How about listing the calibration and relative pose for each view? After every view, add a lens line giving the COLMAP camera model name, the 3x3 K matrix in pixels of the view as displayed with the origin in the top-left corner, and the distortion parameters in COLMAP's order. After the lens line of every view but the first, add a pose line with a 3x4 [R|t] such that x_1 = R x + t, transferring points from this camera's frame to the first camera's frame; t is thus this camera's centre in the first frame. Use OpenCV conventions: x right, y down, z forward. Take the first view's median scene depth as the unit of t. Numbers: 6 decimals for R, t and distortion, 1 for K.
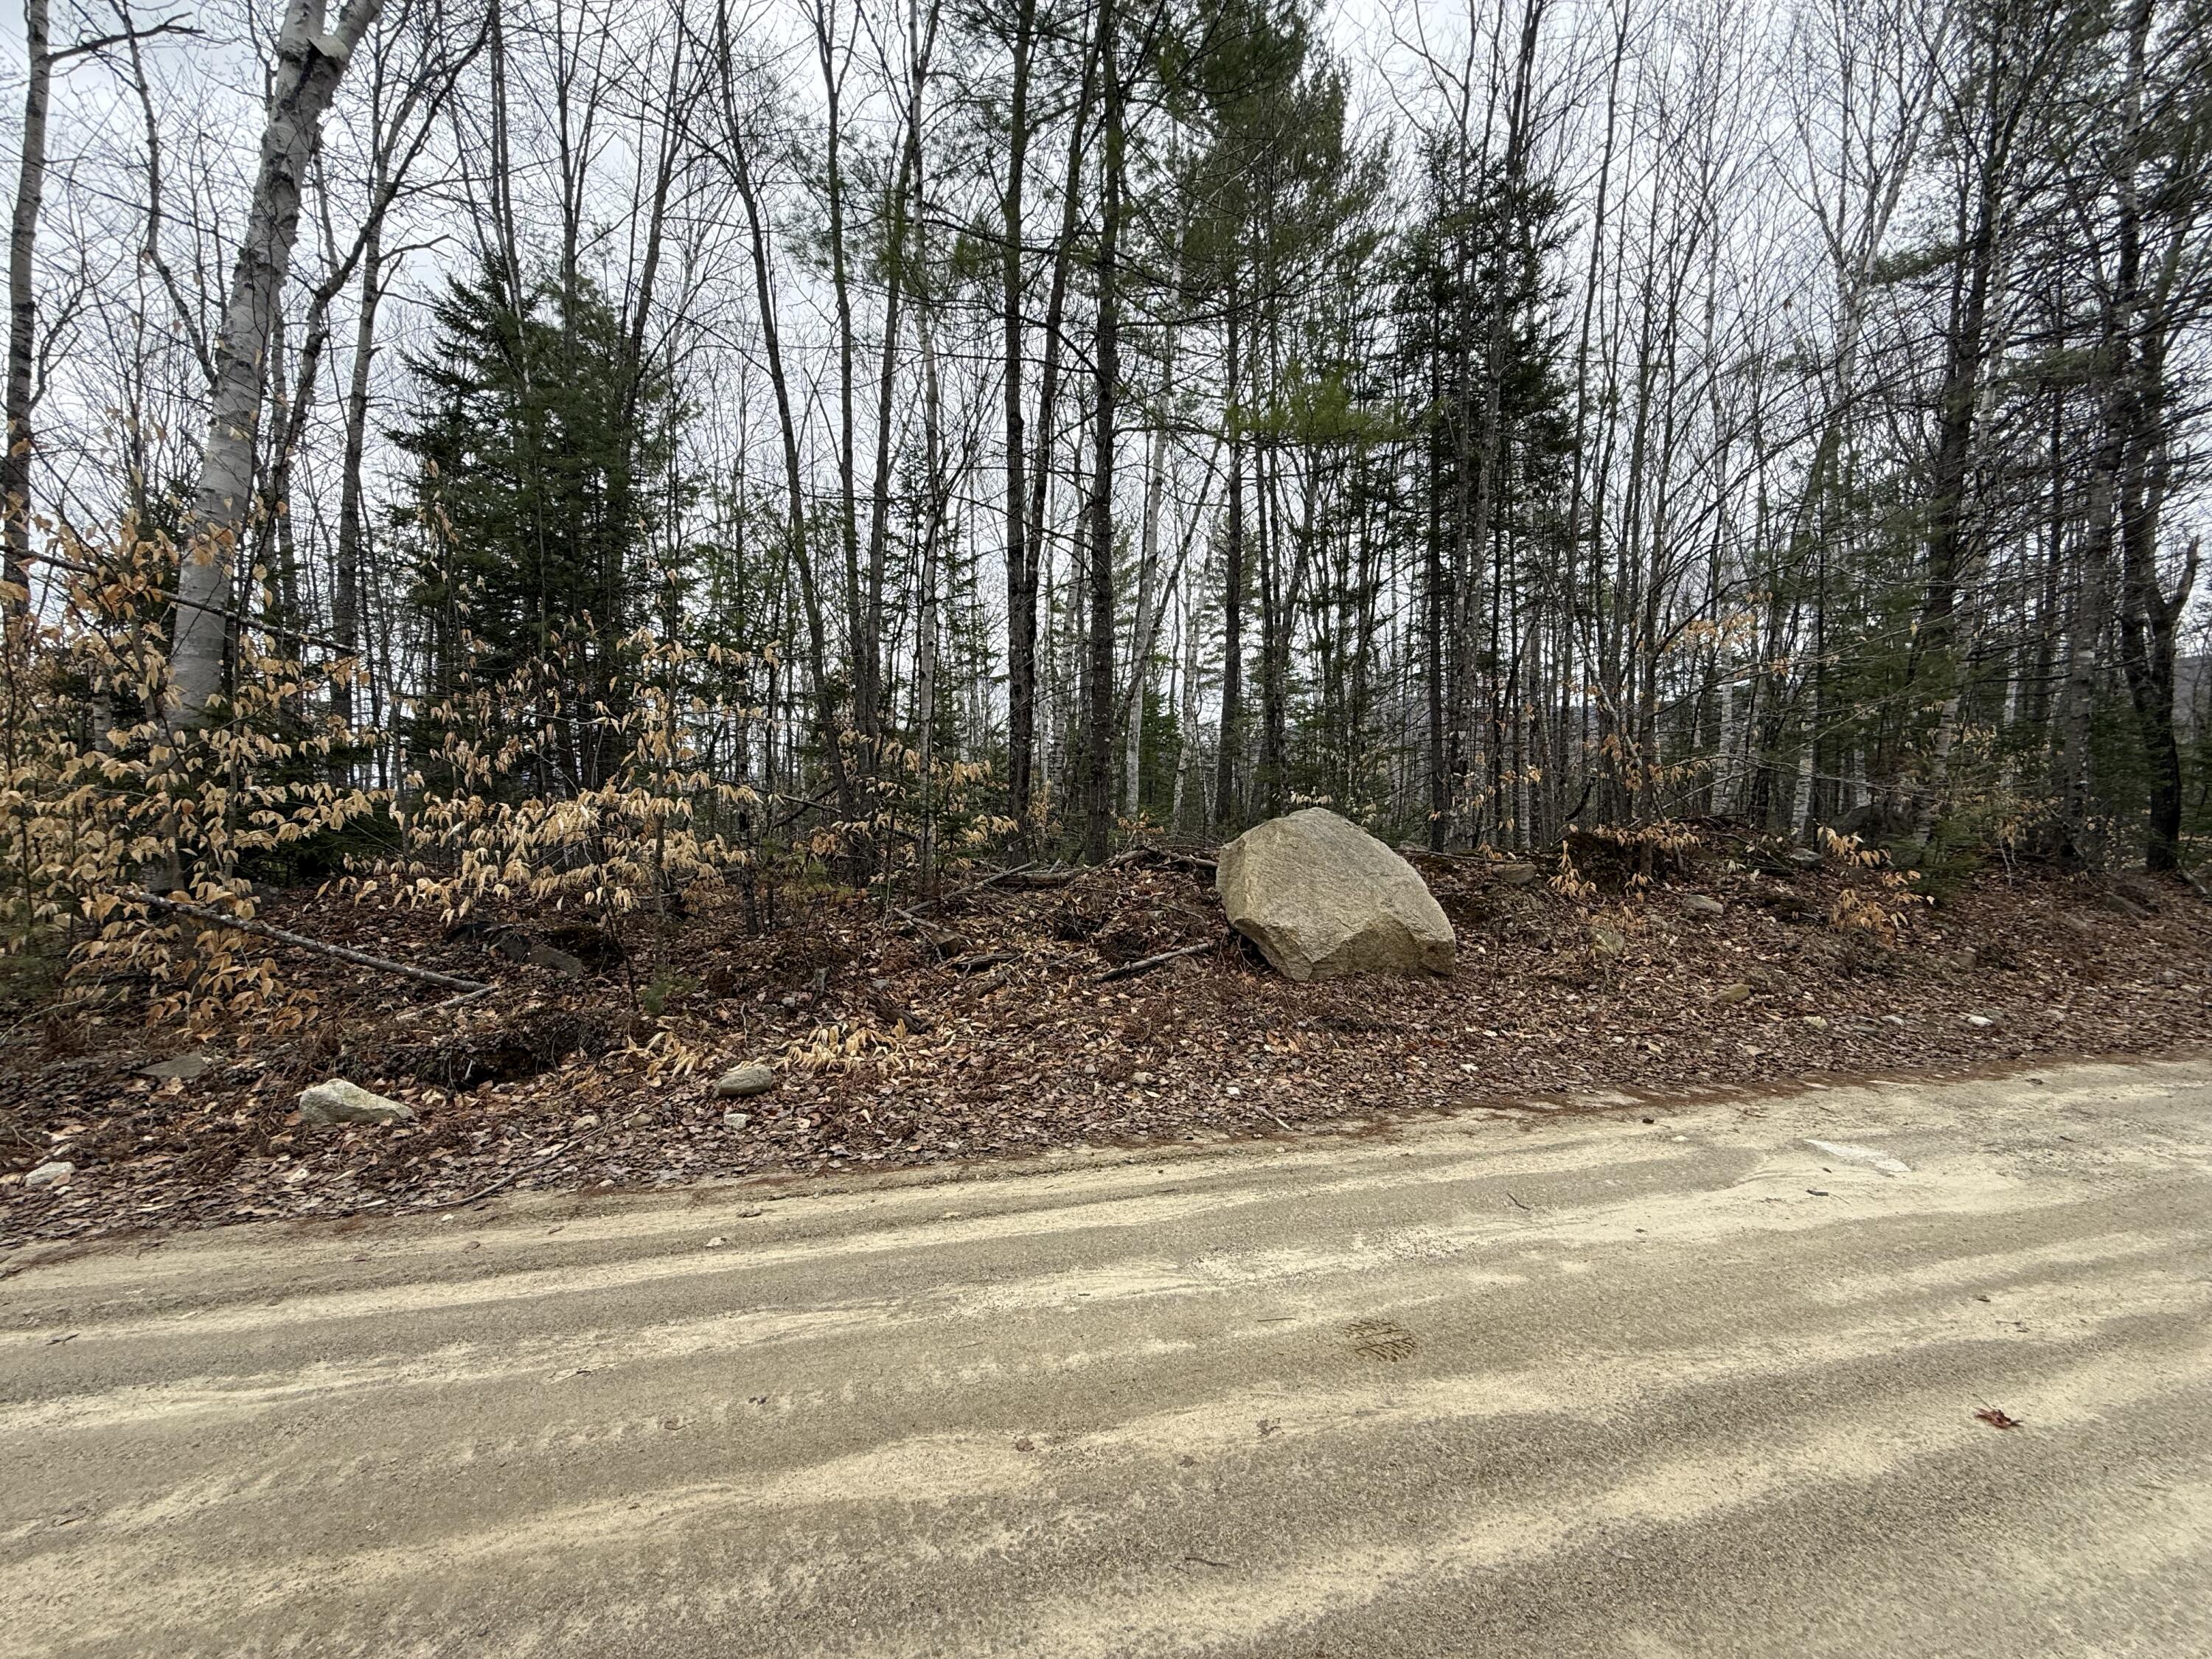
lens RADIAL K [[879.9, 0, 1099.9], [0, 879.9, 829.6], [0, 0, 1]] dist [0.000080, 0.000571]
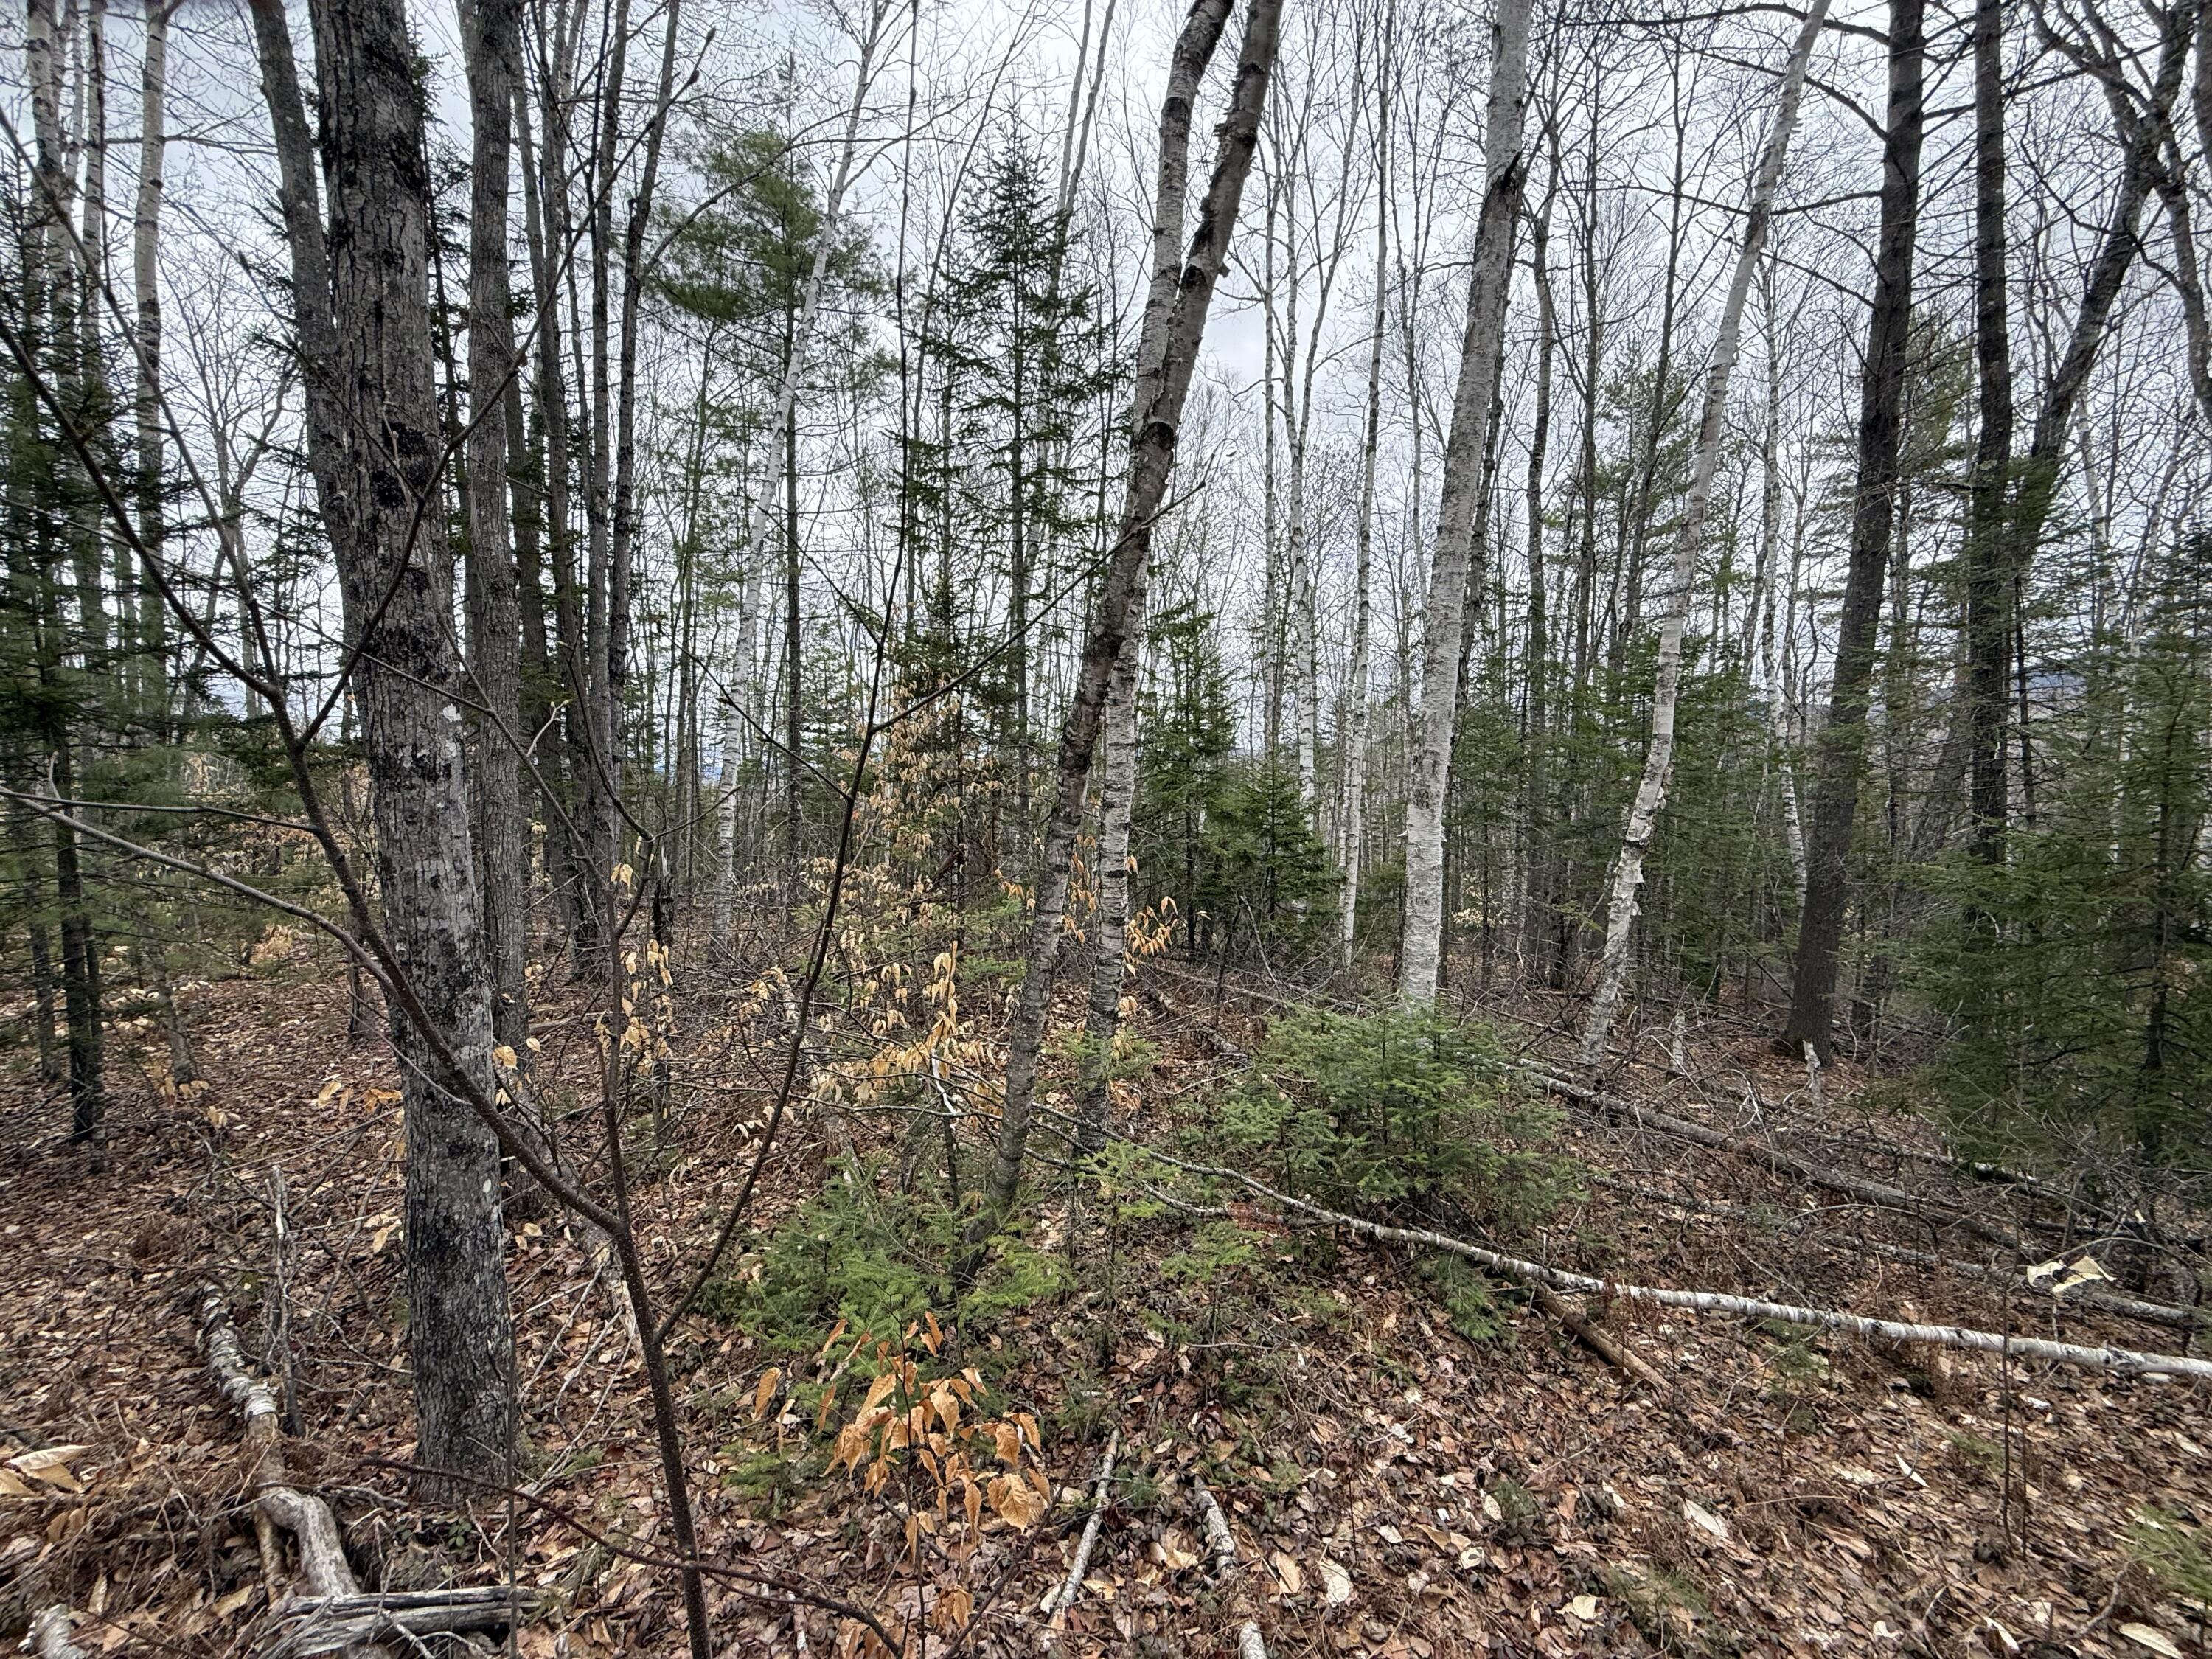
lens RADIAL K [[879.9, 0, 1099.9], [0, 879.9, 829.6], [0, 0, 1]] dist [0.000080, 0.000571]
pose [[0.829699, 0.029250, -0.557444, 0.196416], [-0.020564, 0.999550, 0.021839, -0.133871], [0.557832, -0.006656, 0.829928, 0.997227]]
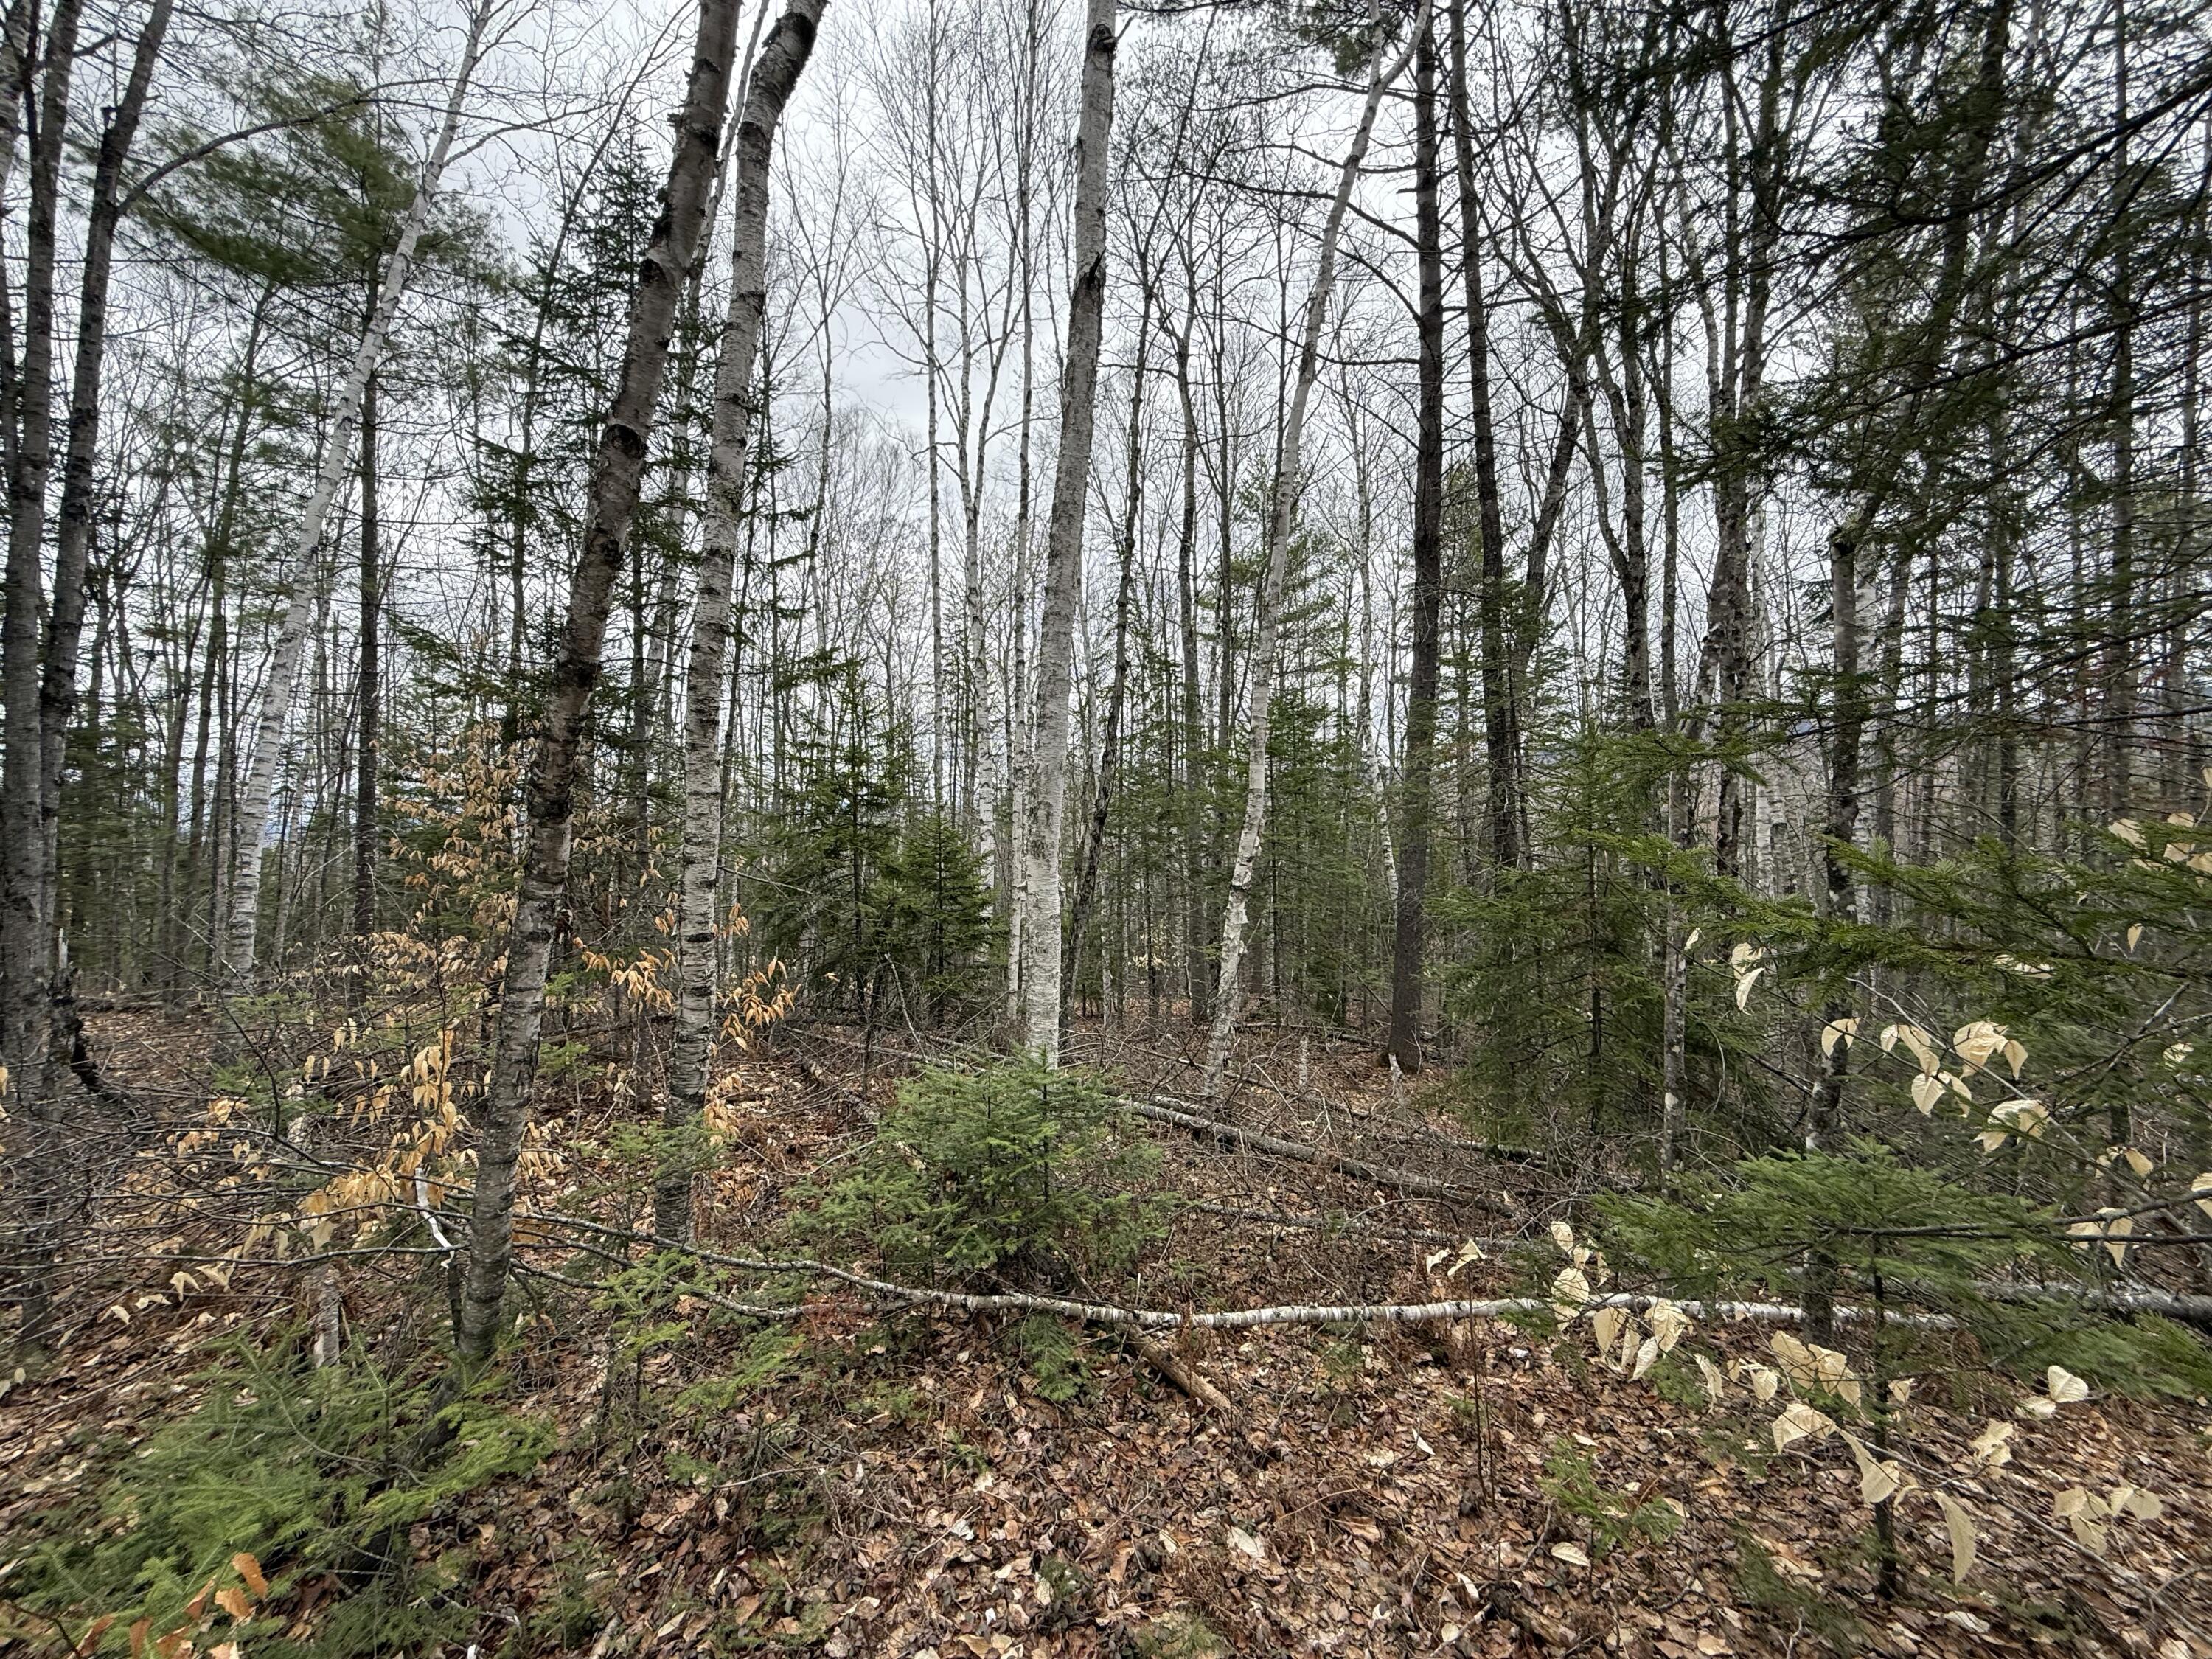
lens RADIAL K [[879.9, 0, 1099.9], [0, 879.9, 829.6], [0, 0, 1]] dist [0.000080, 0.000571]
pose [[0.965521, -0.012081, -0.260044, 0.238946], [0.000593, 0.999022, -0.044212, -0.133058], [0.260323, 0.042533, 0.964584, 1.036195]]
